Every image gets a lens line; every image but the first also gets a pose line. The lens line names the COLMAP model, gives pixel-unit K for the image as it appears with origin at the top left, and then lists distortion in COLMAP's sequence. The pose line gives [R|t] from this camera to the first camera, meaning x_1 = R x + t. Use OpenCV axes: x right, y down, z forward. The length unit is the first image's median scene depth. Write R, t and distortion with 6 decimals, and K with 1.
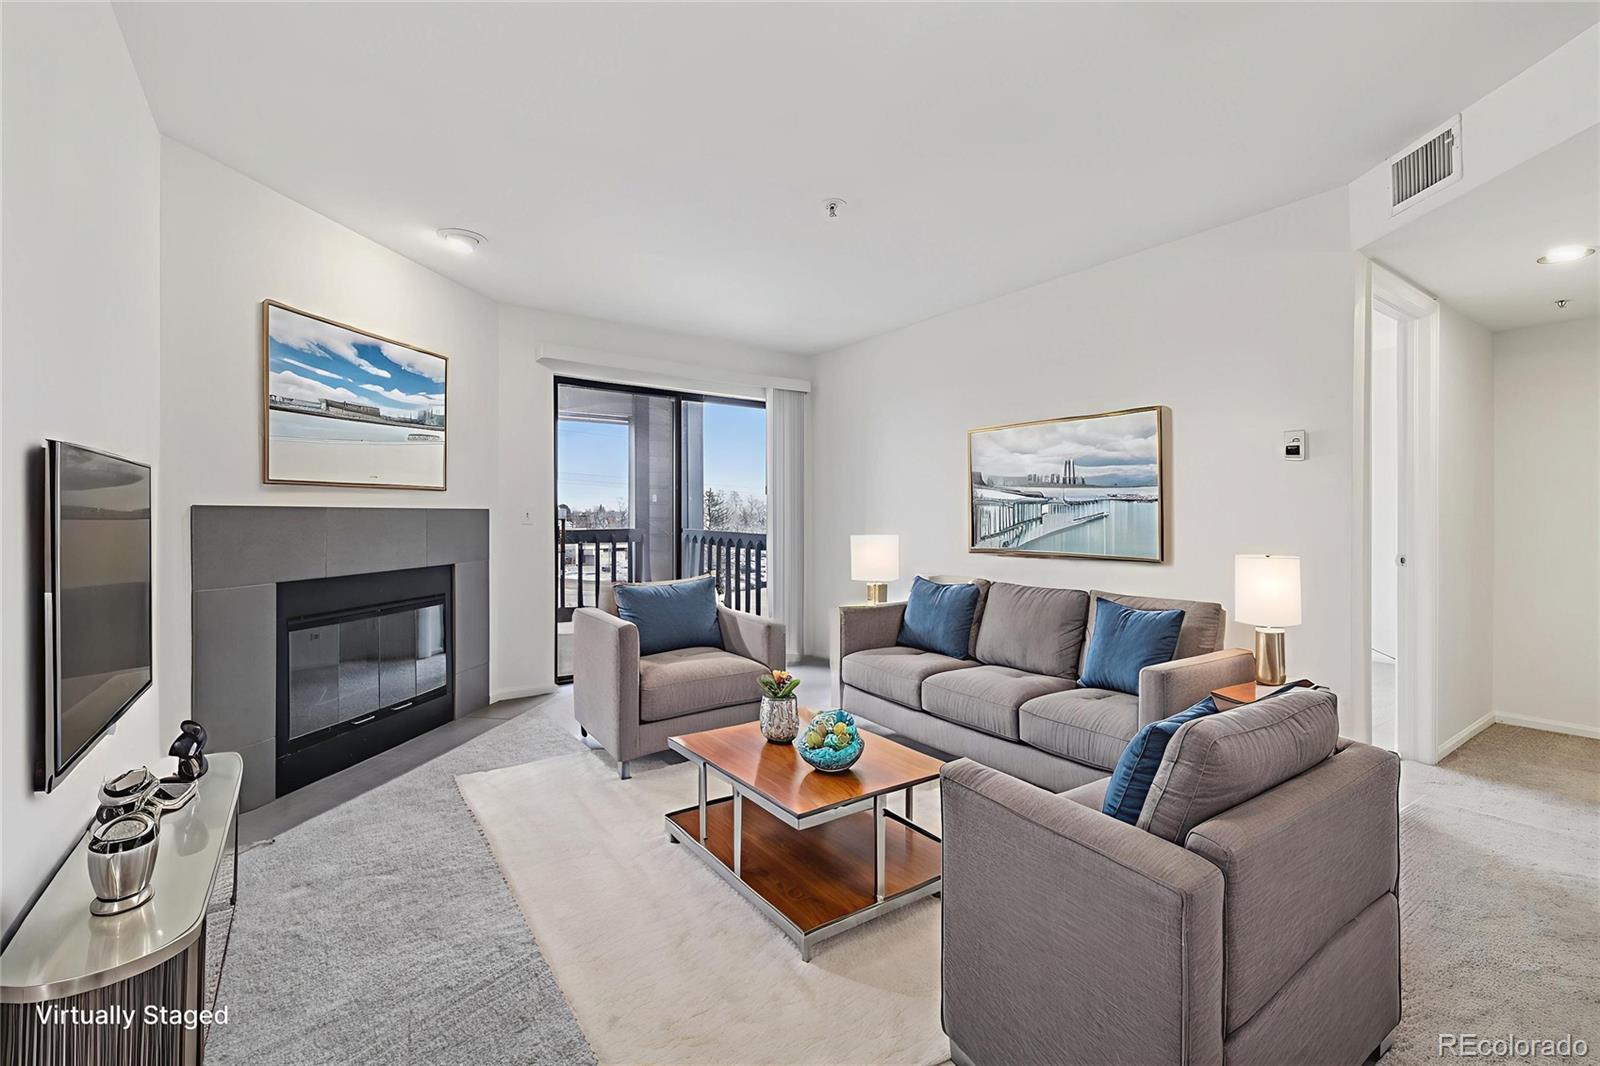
lens RADIAL K [[678.7, 0, 792.5], [0, 678.7, 517.6], [0, 0, 1]] dist [0.029990, -0.010304]
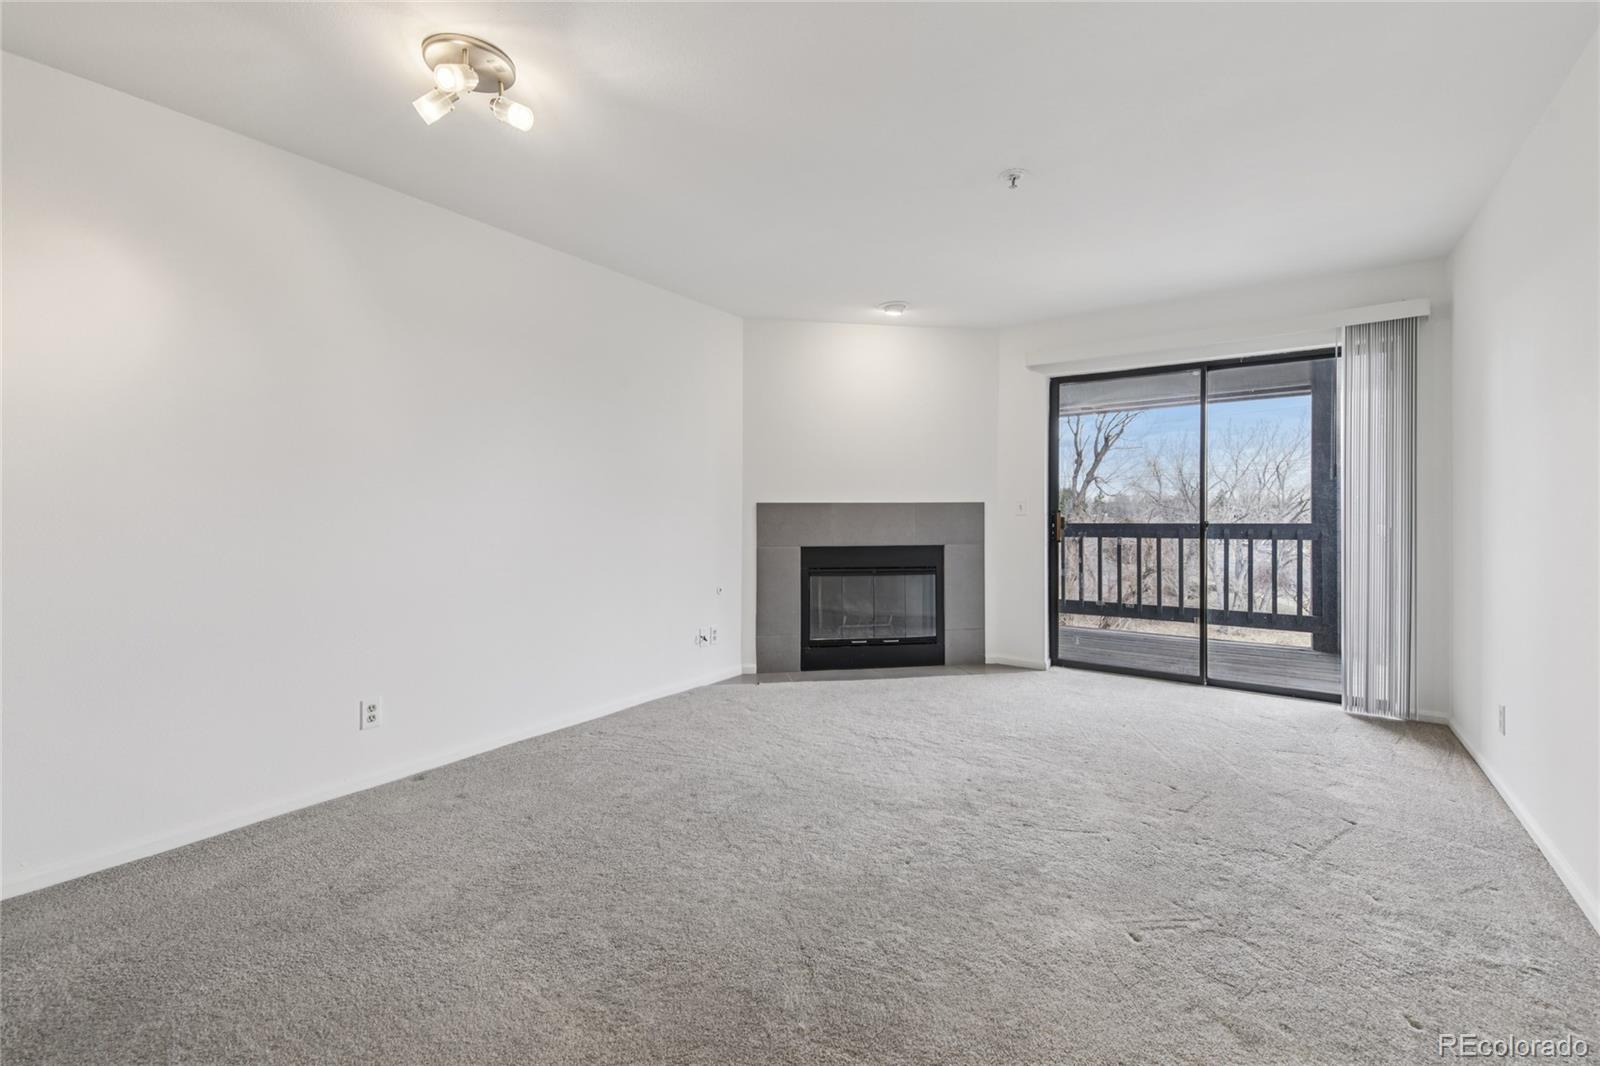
lens RADIAL K [[678.7, 0, 799.7], [0, 678.7, 514.6], [0, 0, 1]] dist [0.029990, -0.010304]
pose [[0.353469, 0.004622, -0.935435, 0.577691], [-0.000006, 0.999988, 0.004939, 0.002944], [0.935446, -0.001740, 0.353465, 0.266506]]
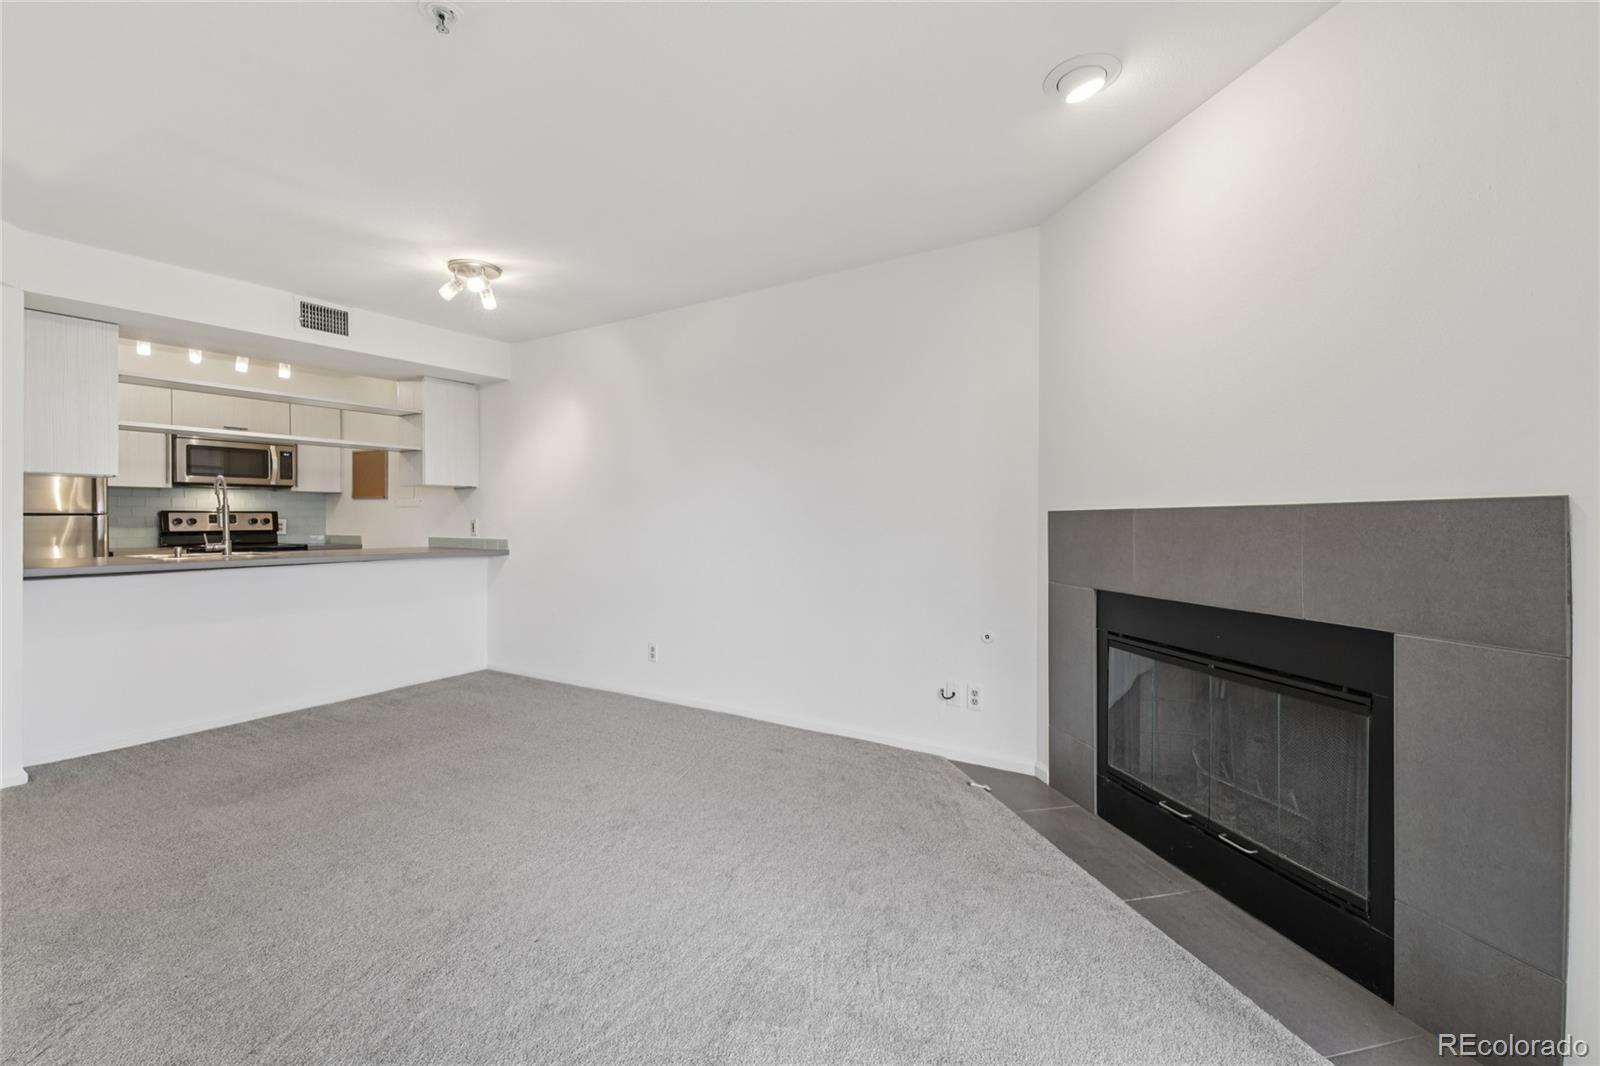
lens RADIAL K [[678.7, 0, 791.8], [0, 678.7, 521.5], [0, 0, 1]] dist [0.029990, -0.010304]
pose [[-0.919433, 0.001211, -0.393246, 0.007249], [0.000584, 0.999998, 0.001713, -0.001283], [0.393247, 0.001345, -0.919432, 1.161521]]
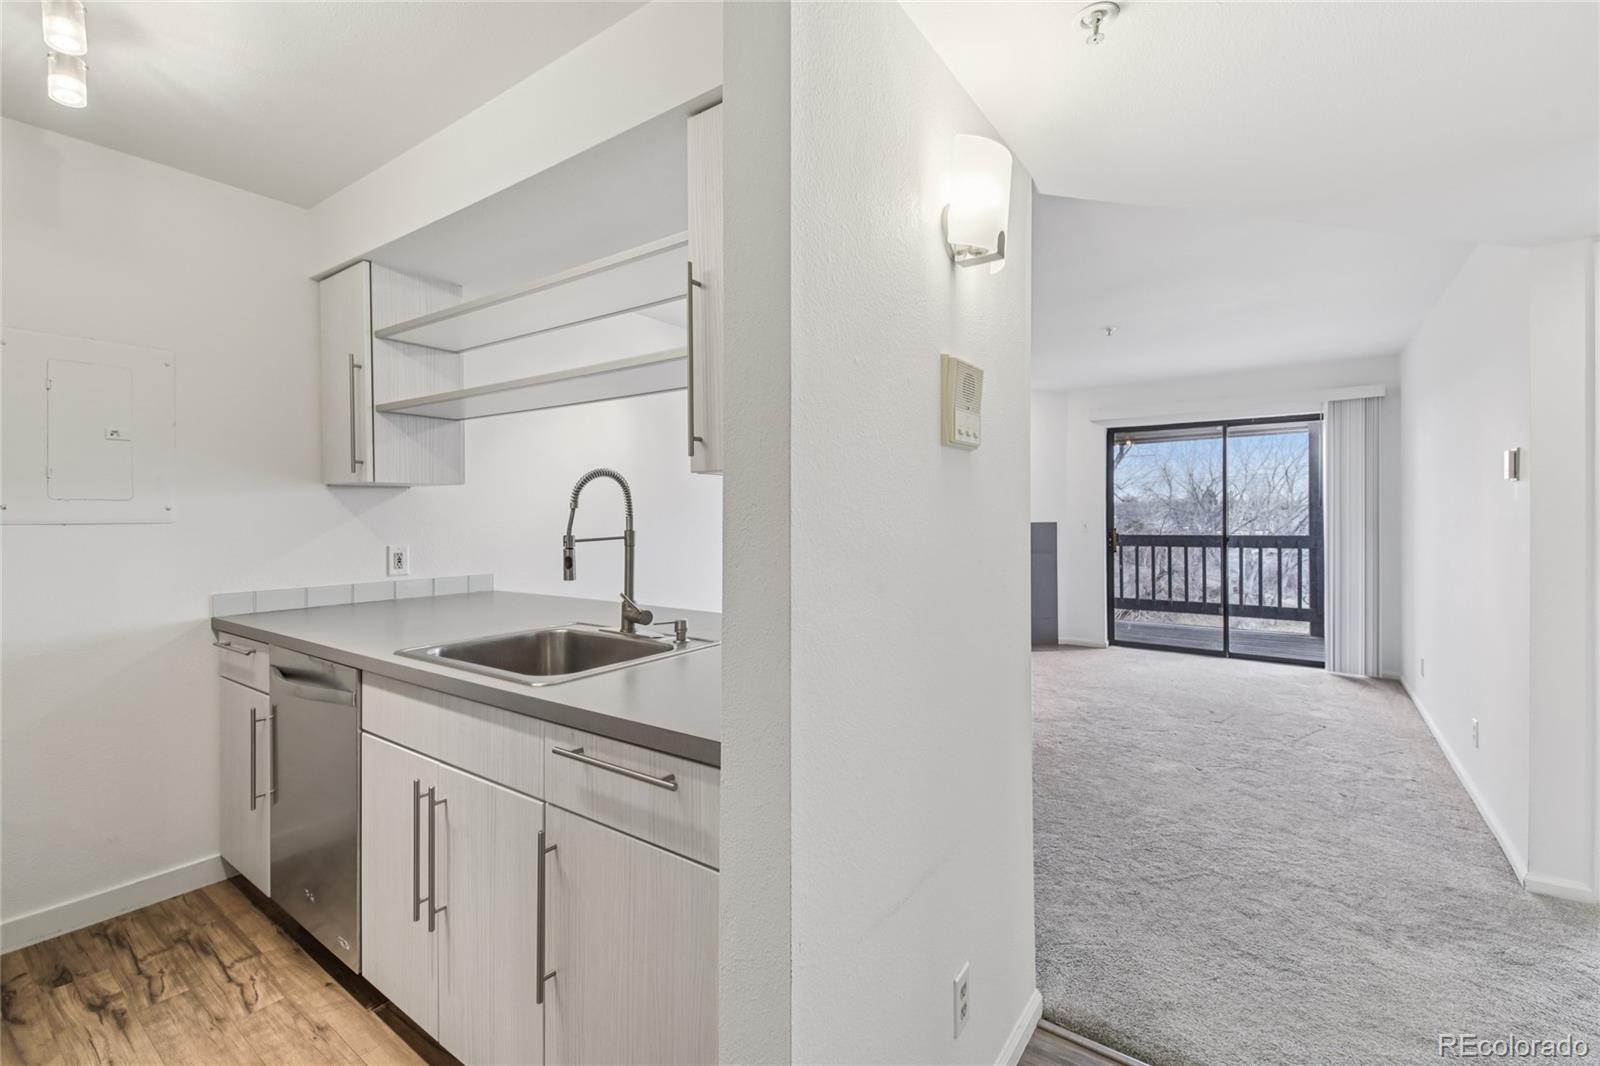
lens RADIAL K [[678.7, 0, 794.9], [0, 678.7, 518.7], [0, 0, 1]] dist [0.029990, -0.010304]
pose [[0.340305, 0.003834, -0.940307, 0.859695], [0.005327, 0.999968, 0.006005, -0.034005], [0.940300, -0.007053, 0.340273, -0.123051]]
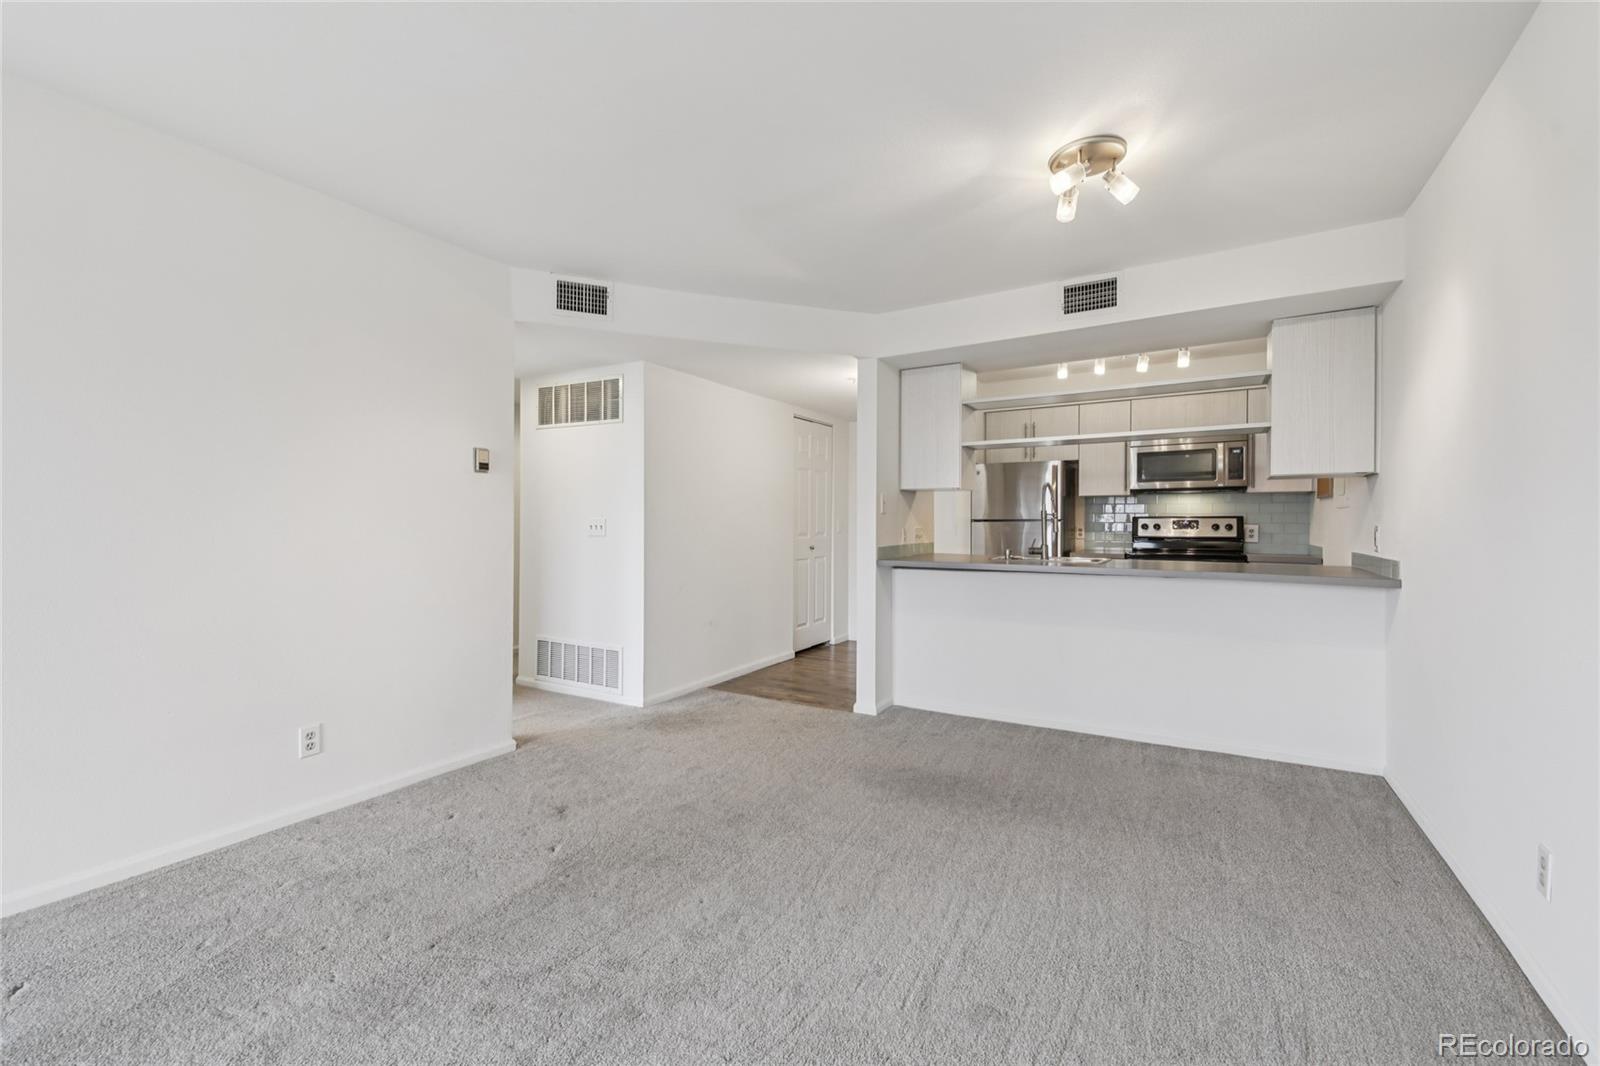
lens RADIAL K [[678.7, 0, 792.1], [0, 678.7, 522.5], [0, 0, 1]] dist [0.029990, -0.010304]
pose [[-0.420123, -0.002084, 0.907465, -0.389327], [-0.006258, 0.999980, -0.000601, -0.002886], [-0.907446, -0.005932, -0.420128, 0.691457]]
